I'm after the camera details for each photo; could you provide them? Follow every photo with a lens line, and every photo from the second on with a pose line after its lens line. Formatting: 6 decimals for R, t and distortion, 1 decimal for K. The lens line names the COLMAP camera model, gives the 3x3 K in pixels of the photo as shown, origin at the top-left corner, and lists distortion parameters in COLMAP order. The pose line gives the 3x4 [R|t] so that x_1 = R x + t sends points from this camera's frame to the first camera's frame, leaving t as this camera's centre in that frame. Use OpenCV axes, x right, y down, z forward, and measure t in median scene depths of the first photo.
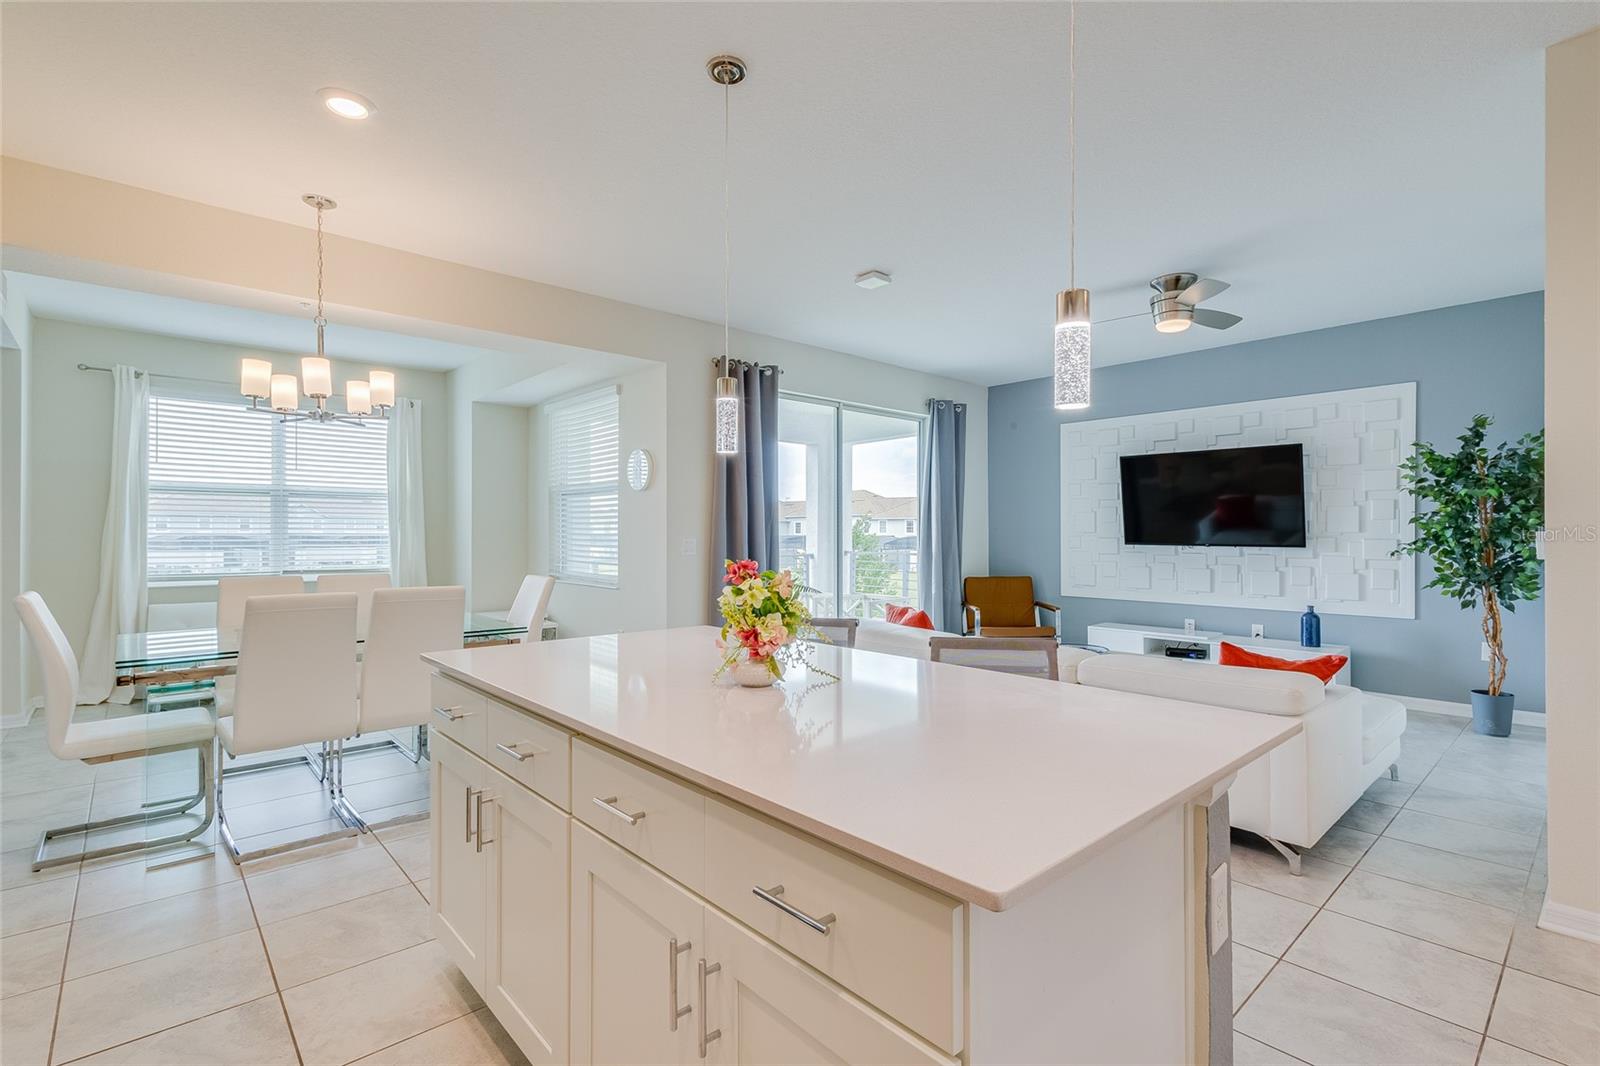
lens RADIAL K [[738.6, 0, 824.2], [0, 738.6, 521.7], [0, 0, 1]] dist [0.008711, -0.000632]
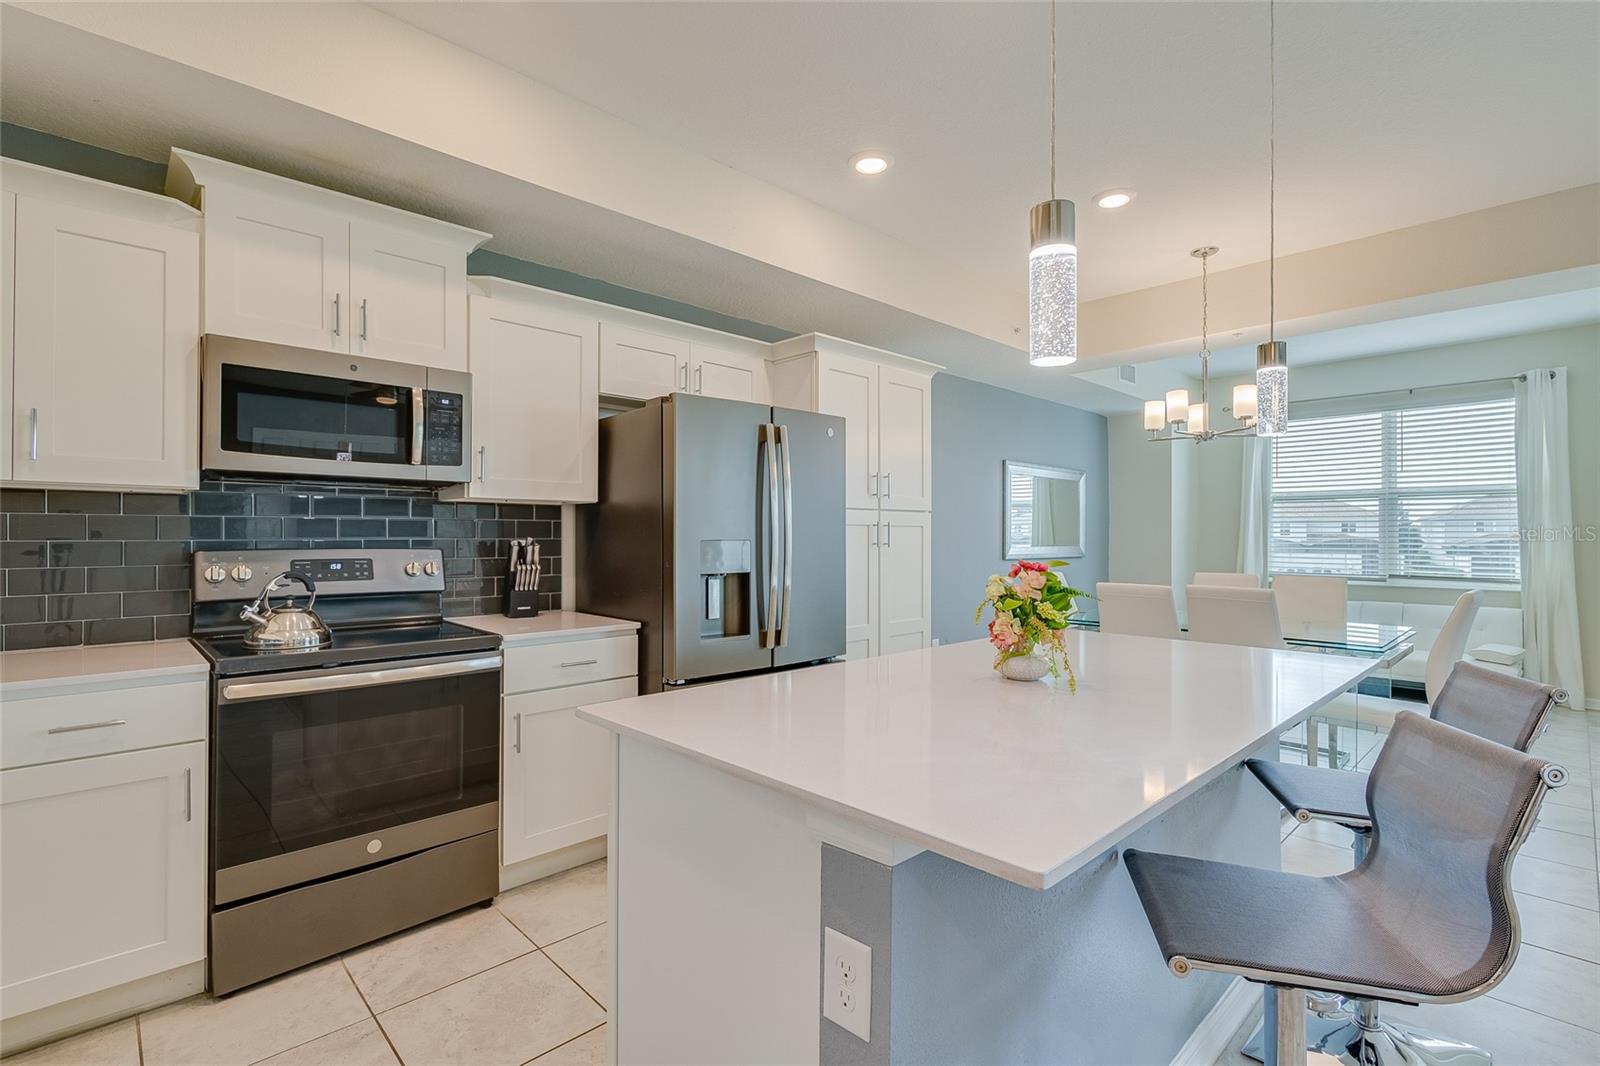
lens RADIAL K [[738.6, 0, 788.4], [0, 738.6, 528.5], [0, 0, 1]] dist [0.008711, -0.000632]
pose [[0.020845, -0.012875, -0.999700, 0.259967], [0.016149, 0.999791, -0.012539, 0.004236], [0.999652, -0.015882, 0.021048, 0.176871]]
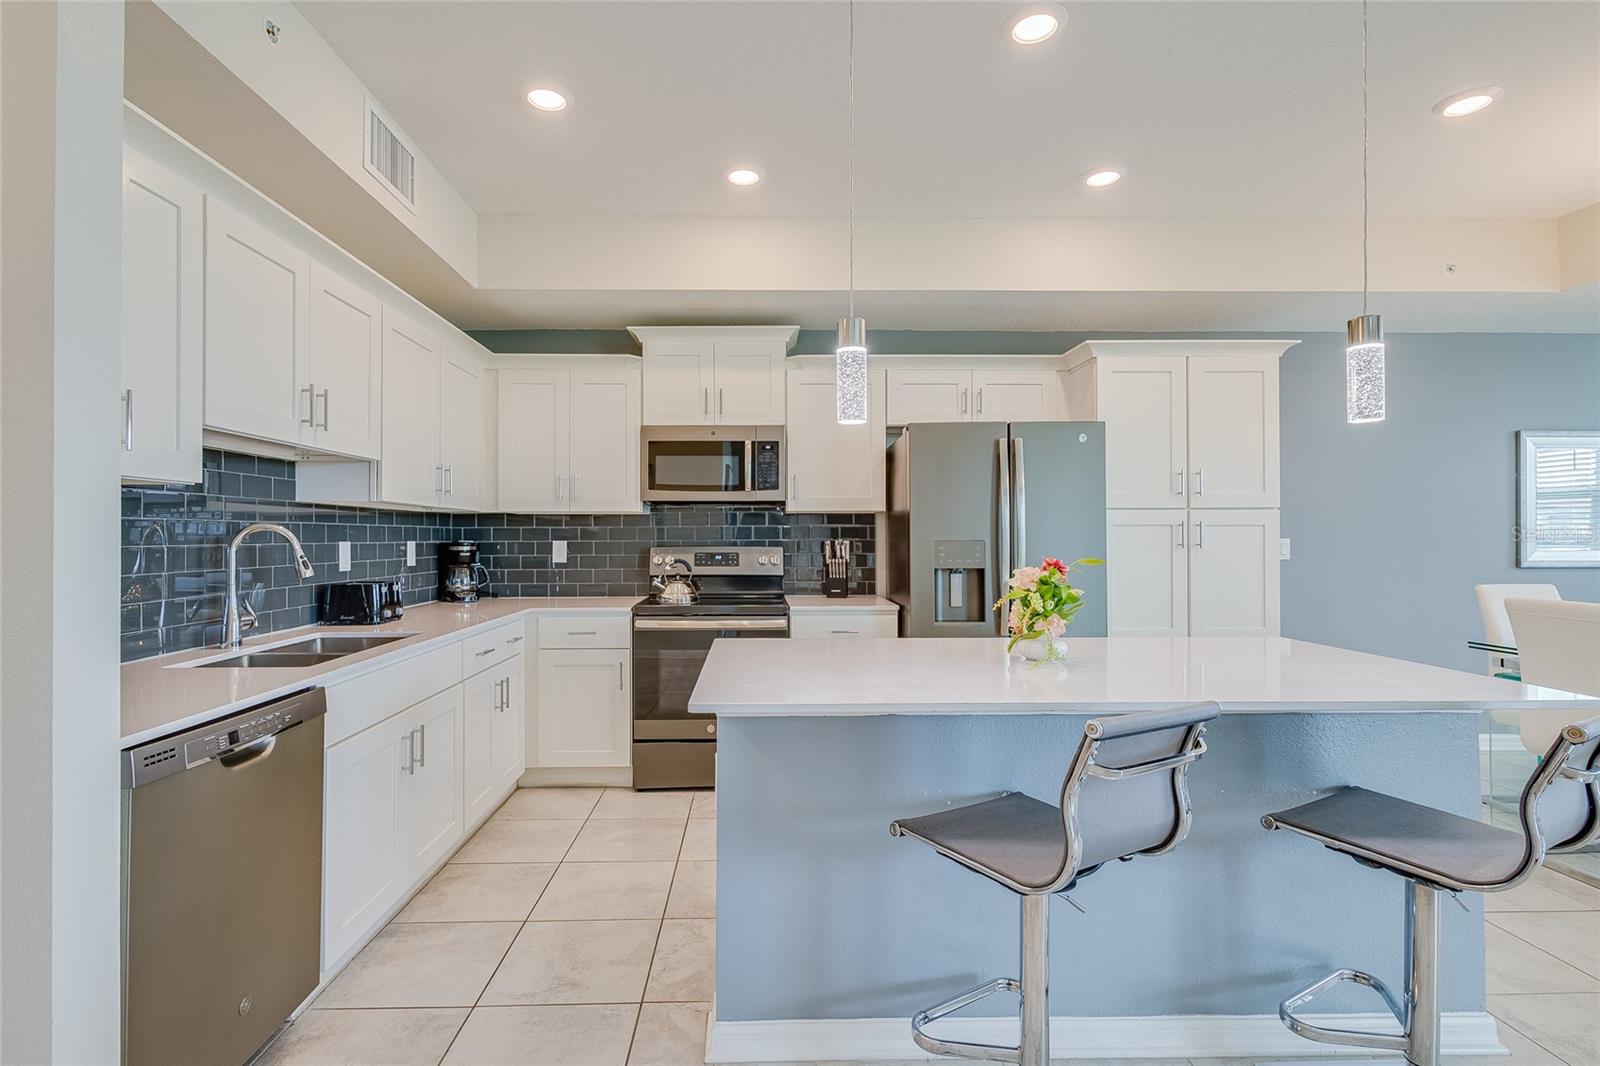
lens RADIAL K [[773.9, 0, 785.6], [0, 773.9, 533.5], [0, 0, 1]] dist [0.014152, -0.004194]
pose [[-0.656771, -0.005610, -0.754069, 0.319997], [0.013946, 0.999711, -0.019584, 0.009399], [0.753961, -0.023379, -0.656503, 0.438992]]
